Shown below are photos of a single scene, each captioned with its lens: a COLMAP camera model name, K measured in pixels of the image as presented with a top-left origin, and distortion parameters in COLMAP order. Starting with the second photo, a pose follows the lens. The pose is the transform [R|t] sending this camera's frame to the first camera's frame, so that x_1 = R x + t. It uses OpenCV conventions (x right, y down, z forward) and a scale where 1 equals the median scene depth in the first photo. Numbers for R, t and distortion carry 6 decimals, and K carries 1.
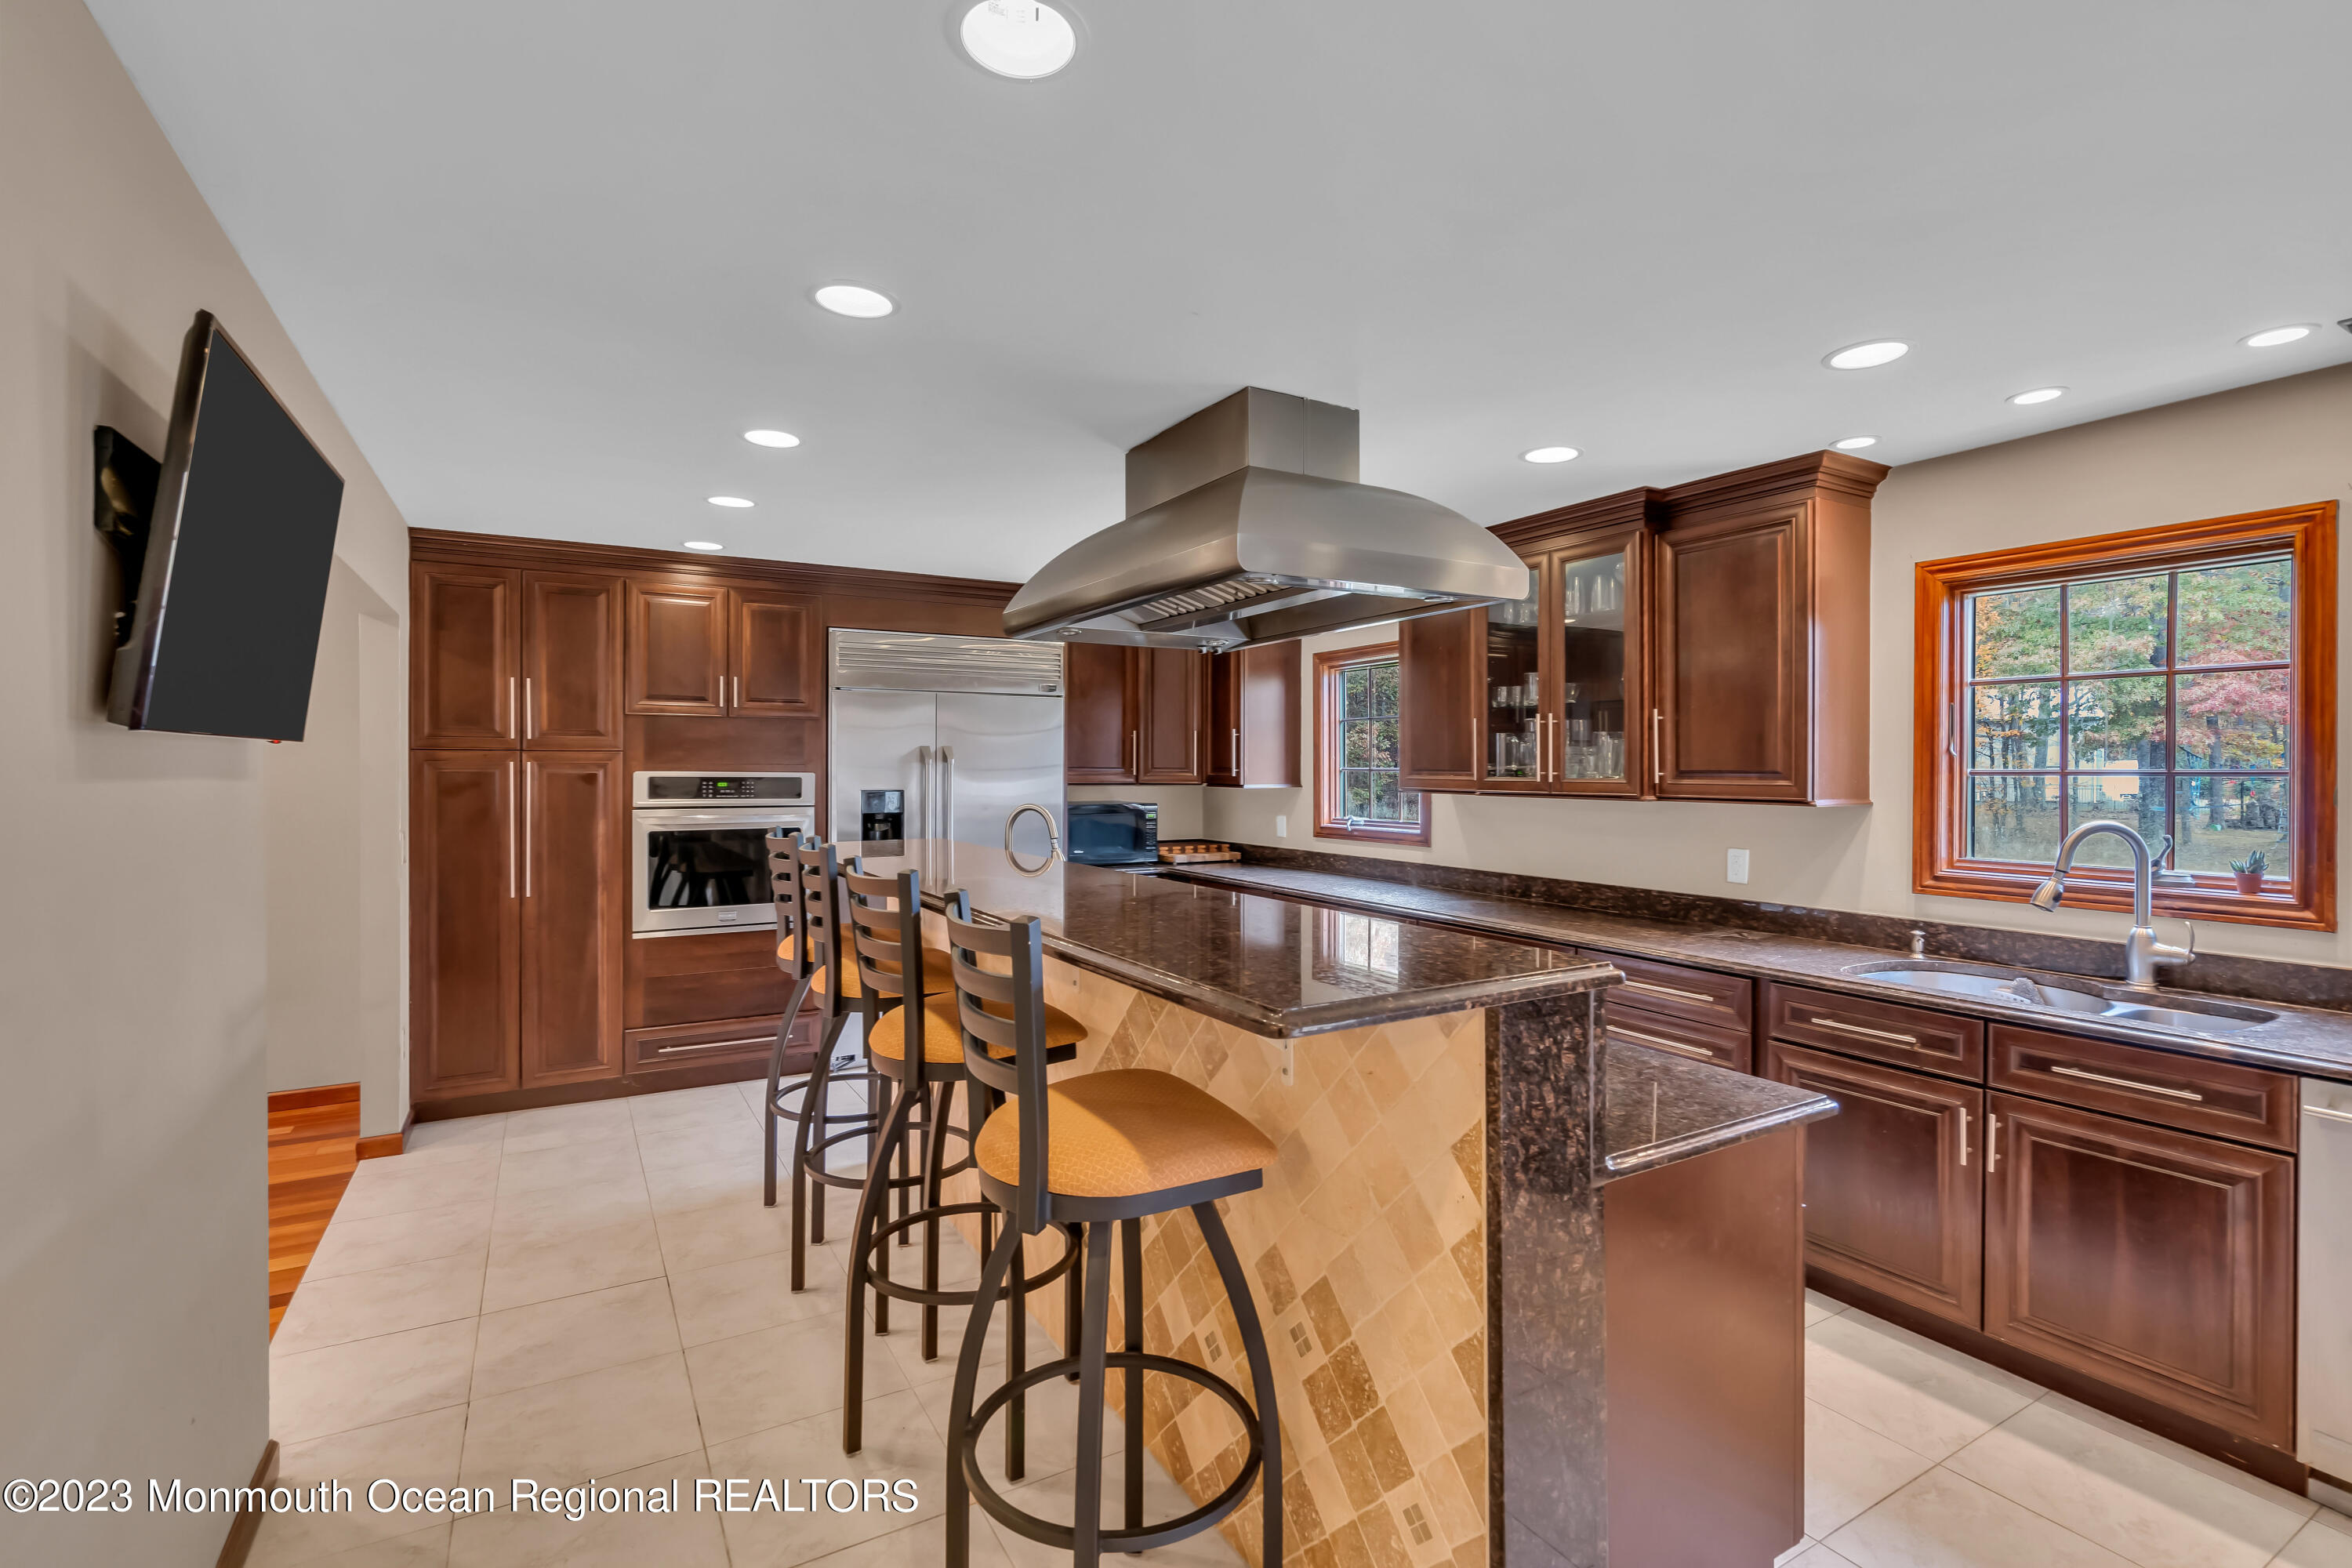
lens RADIAL K [[1067.6, 0, 1177.3], [0, 1067.6, 777.9], [0, 0, 1]] dist [-0.001727, 0.000780]
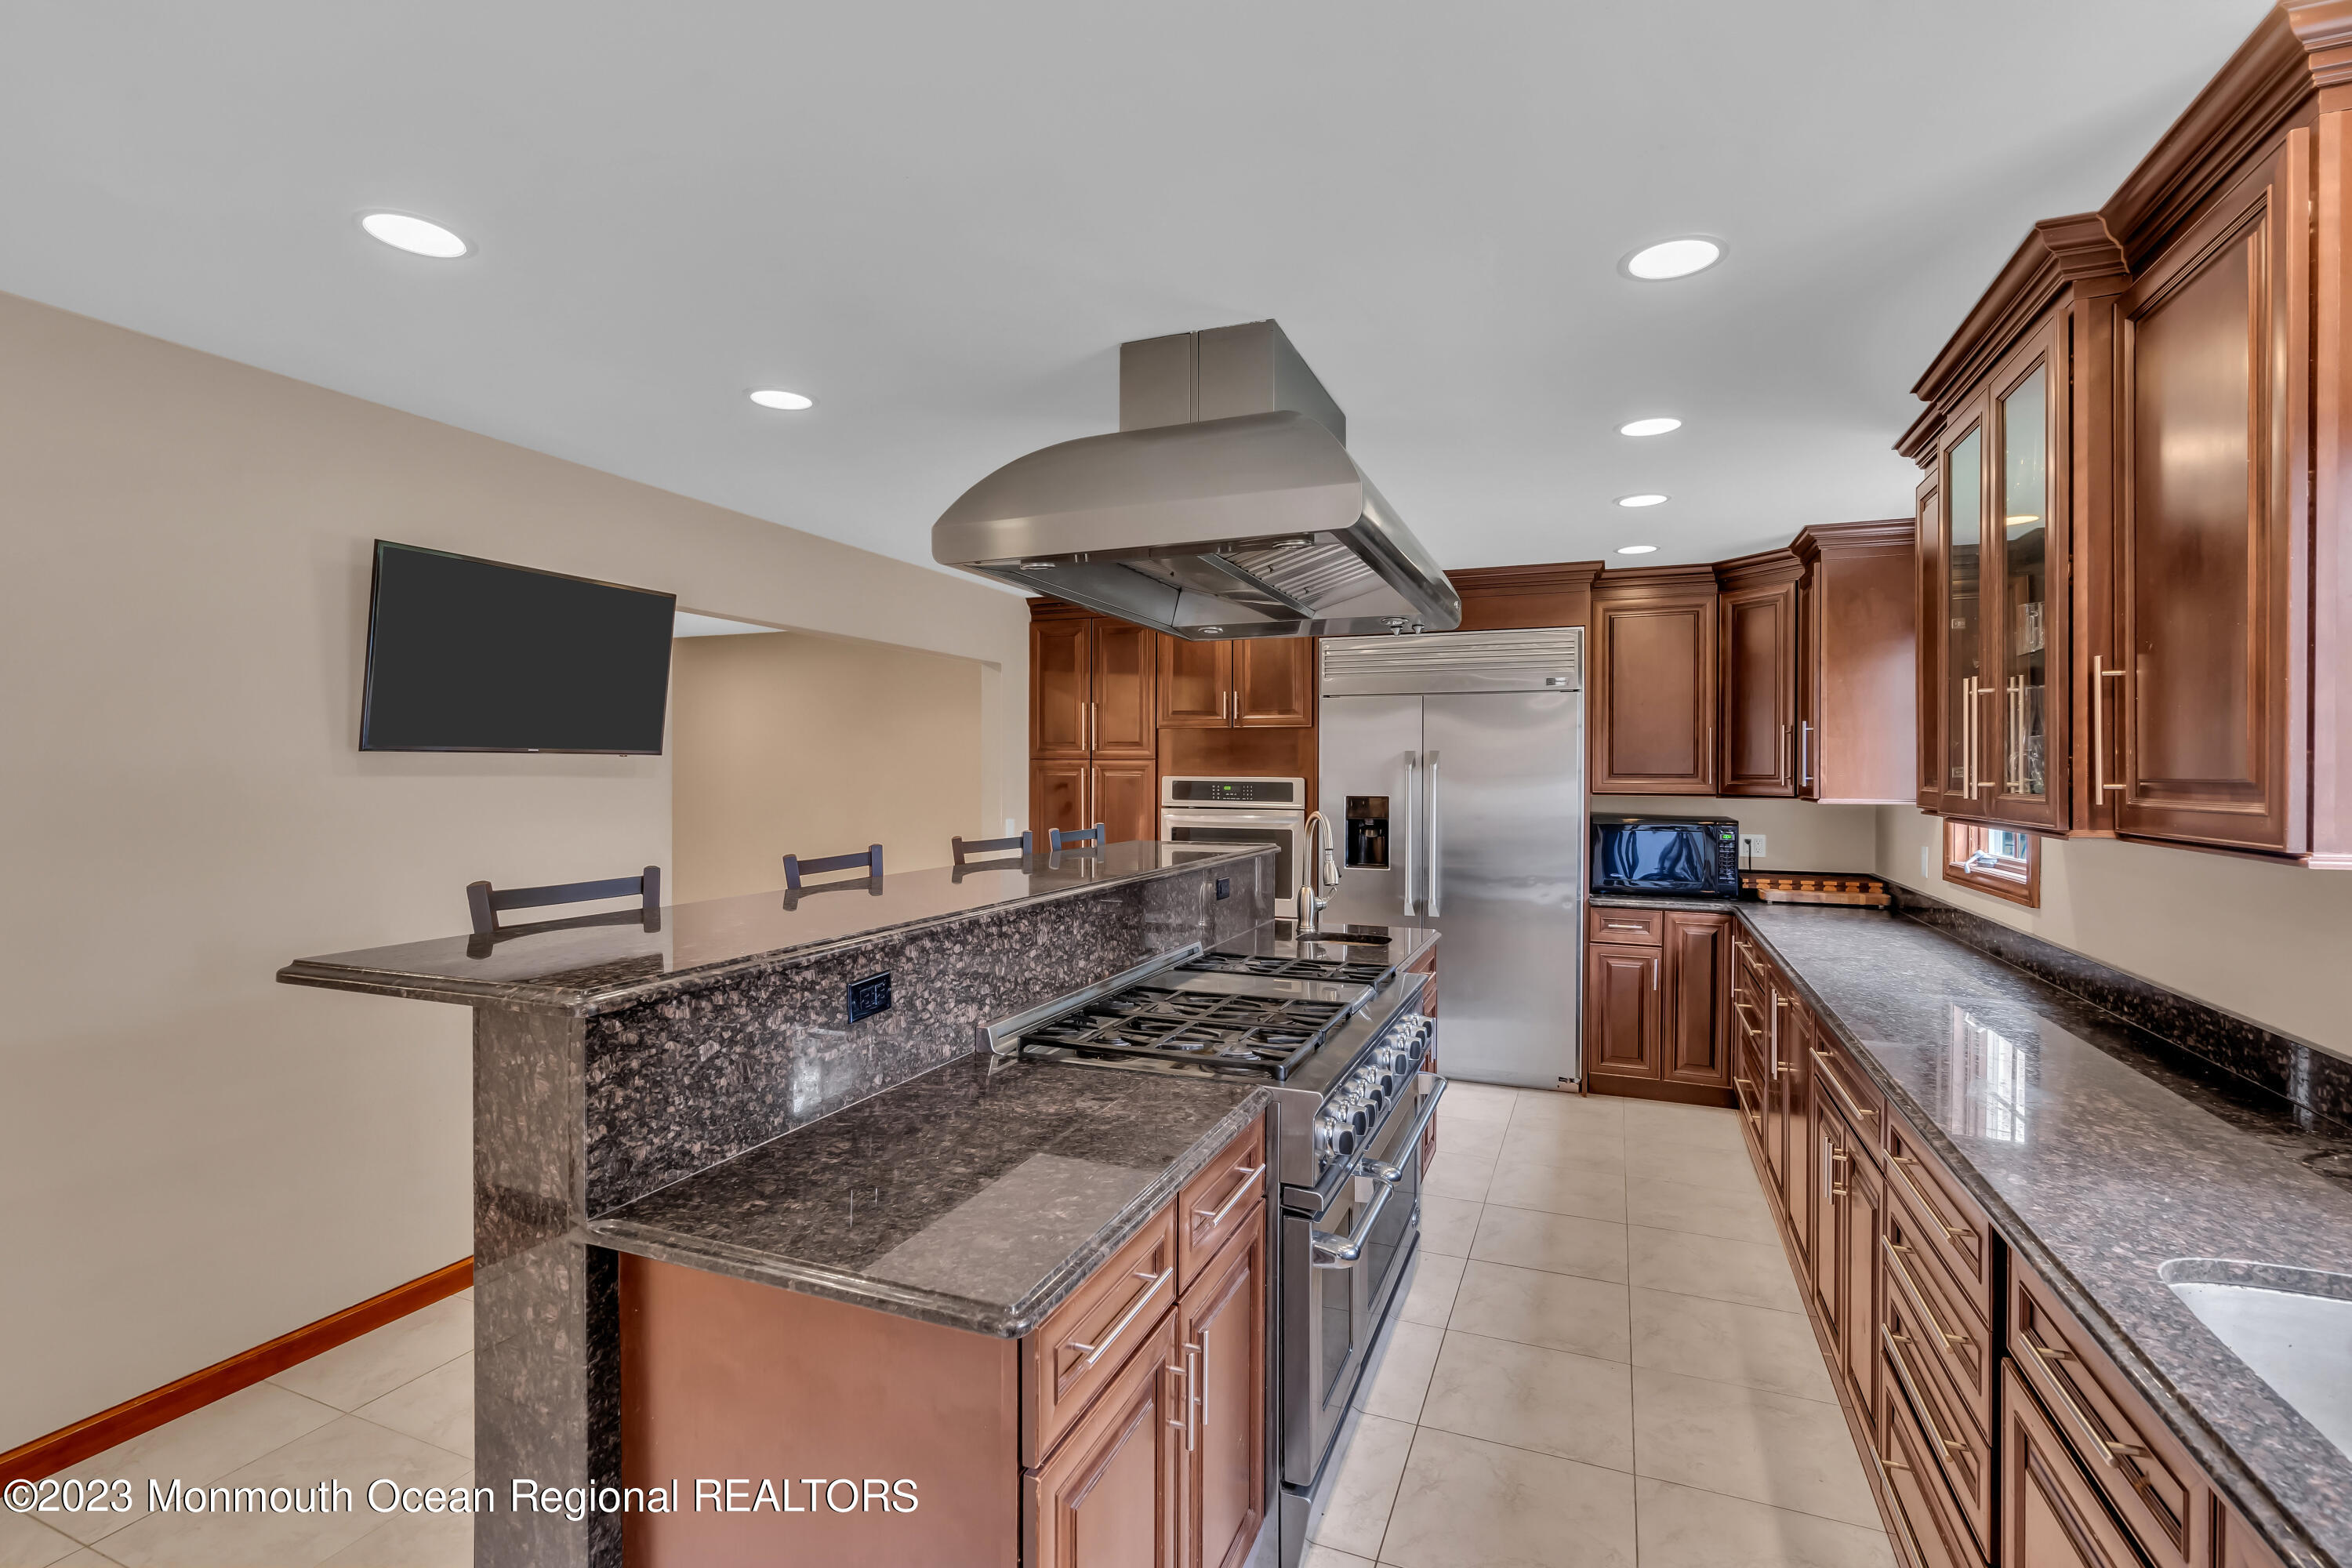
lens RADIAL K [[1067.6, 0, 1182.1], [0, 1067.6, 784.5], [0, 0, 1]] dist [-0.001727, 0.000780]
pose [[0.611400, 0.009948, -0.791259, 0.503762], [-0.011182, 0.999930, 0.003931, -0.001613], [0.791243, 0.006444, 0.611469, 0.308721]]
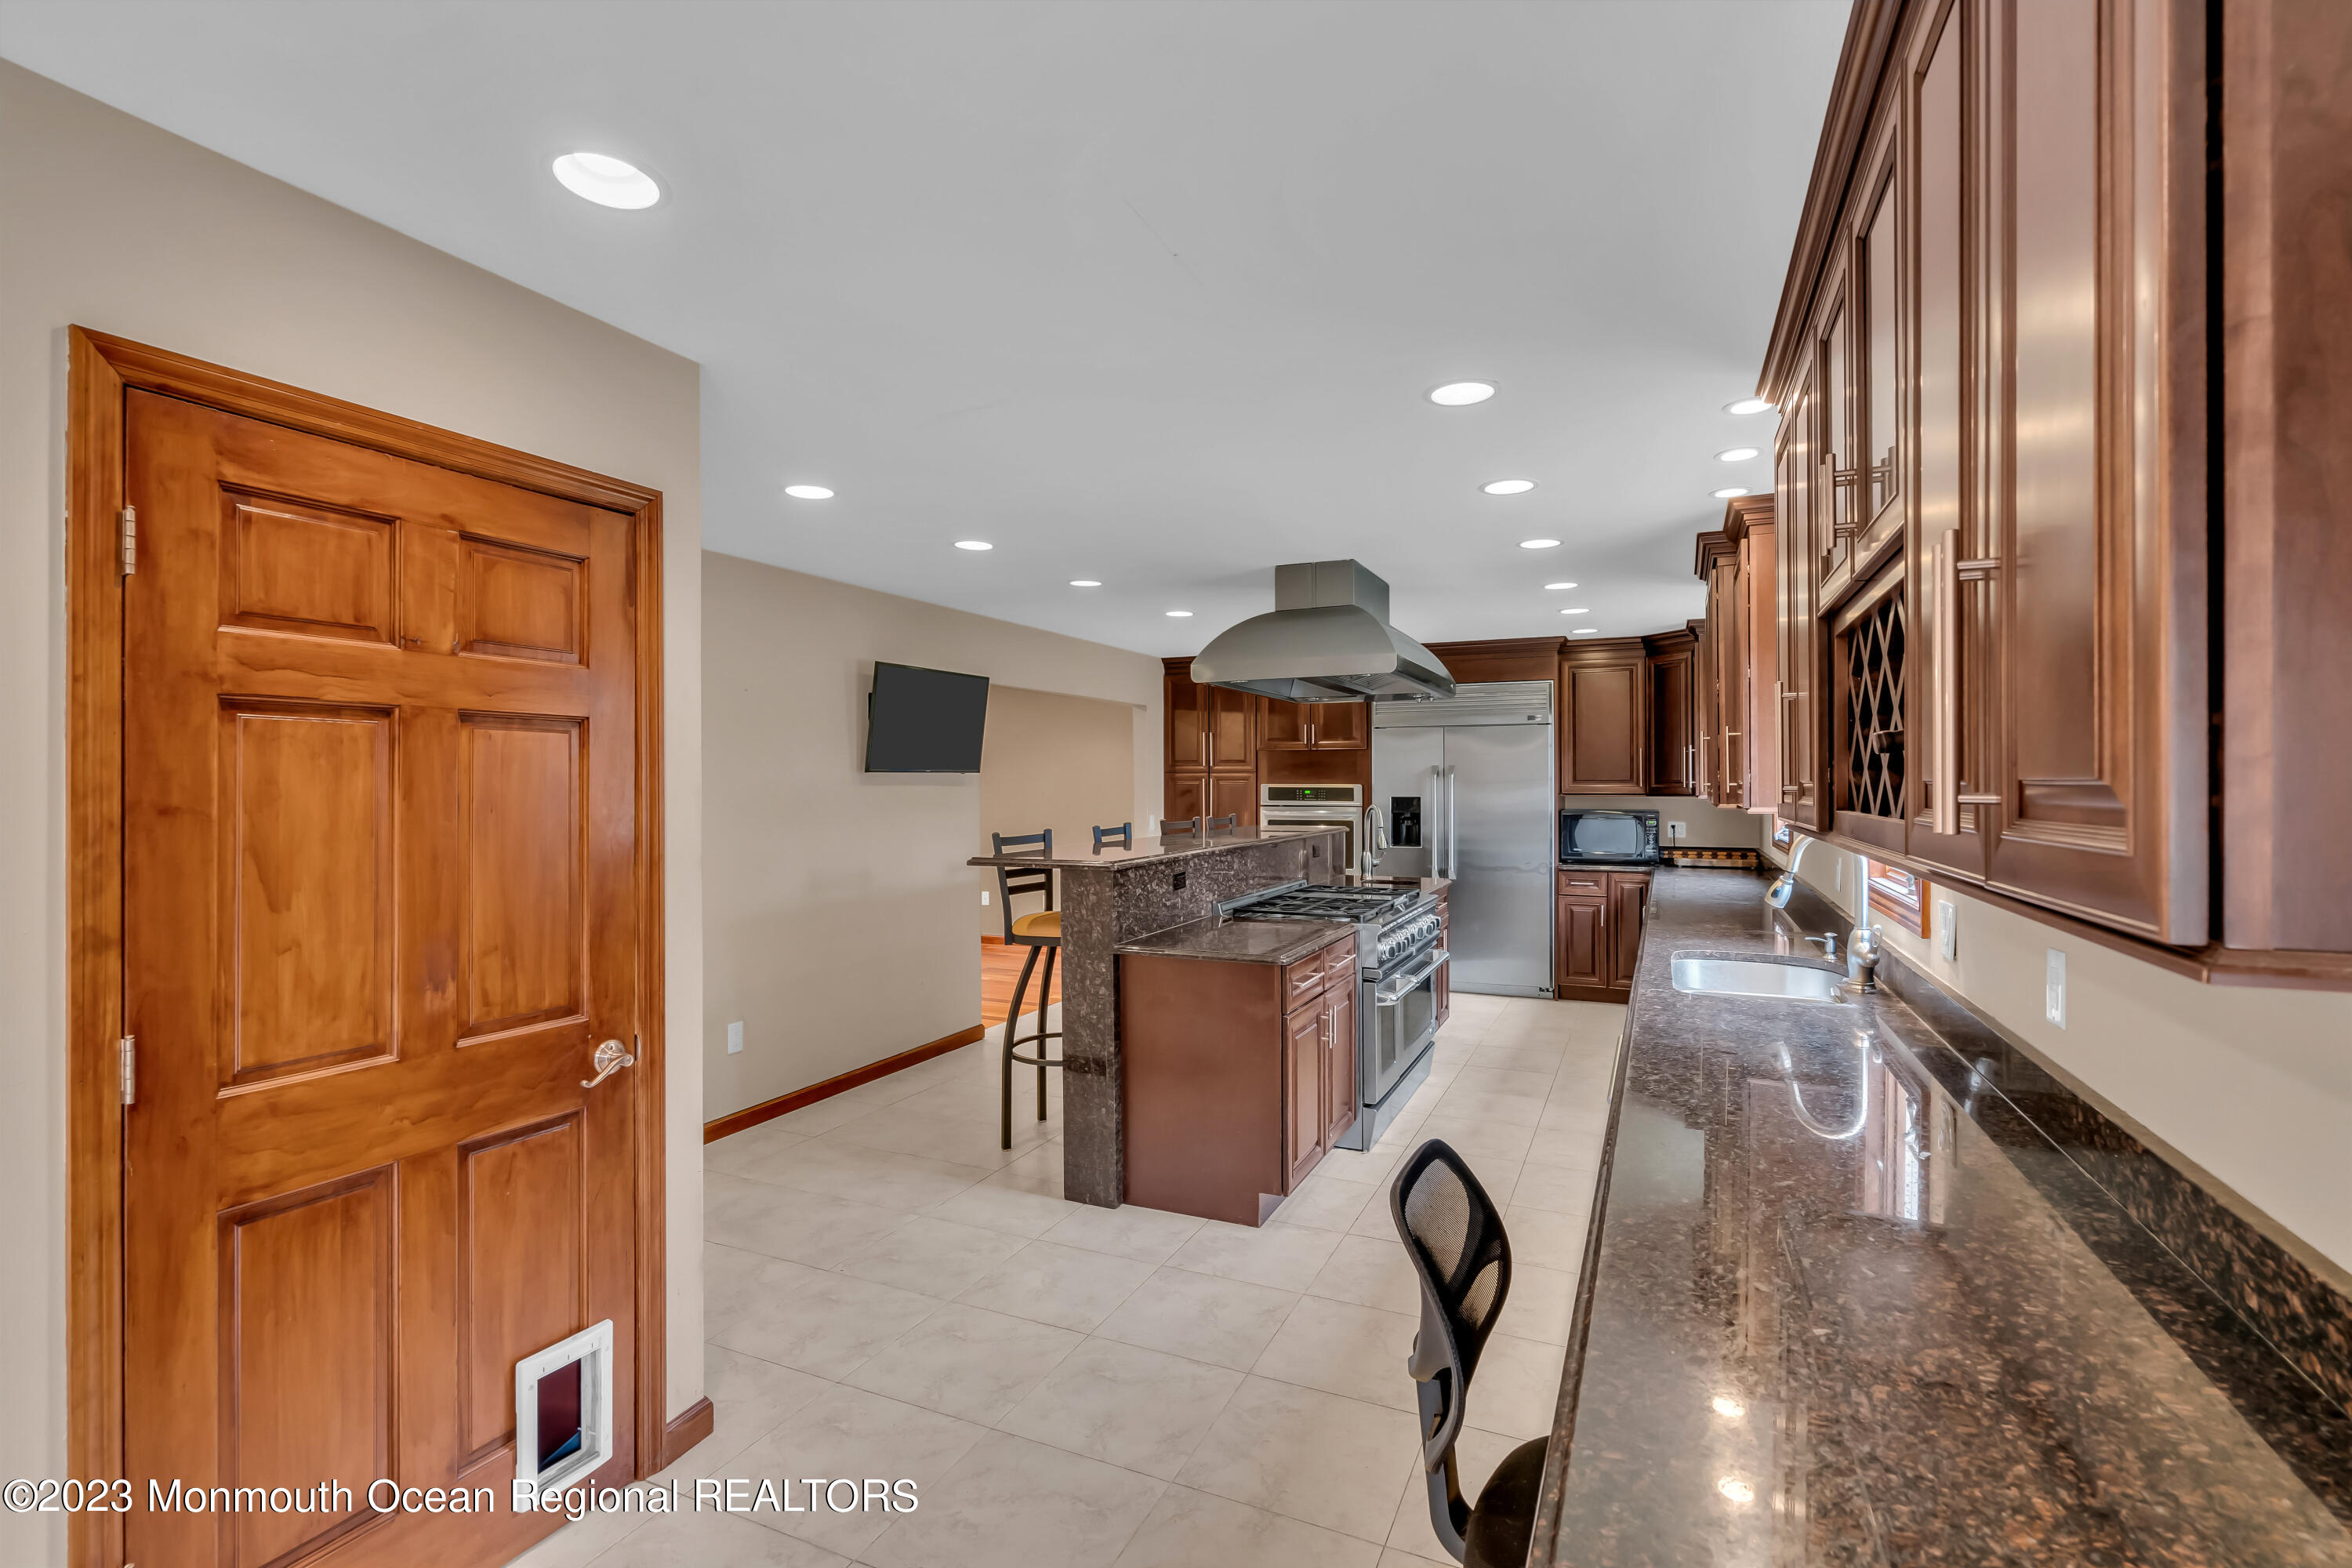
lens RADIAL K [[1067.6, 0, 1185.0], [0, 1067.6, 780.6], [0, 0, 1]] dist [-0.001727, 0.000780]
pose [[0.579997, -0.003346, -0.814612, 0.891364], [-0.005625, 0.999951, -0.008112, 0.003432], [0.814599, 0.009288, 0.579950, -0.096279]]
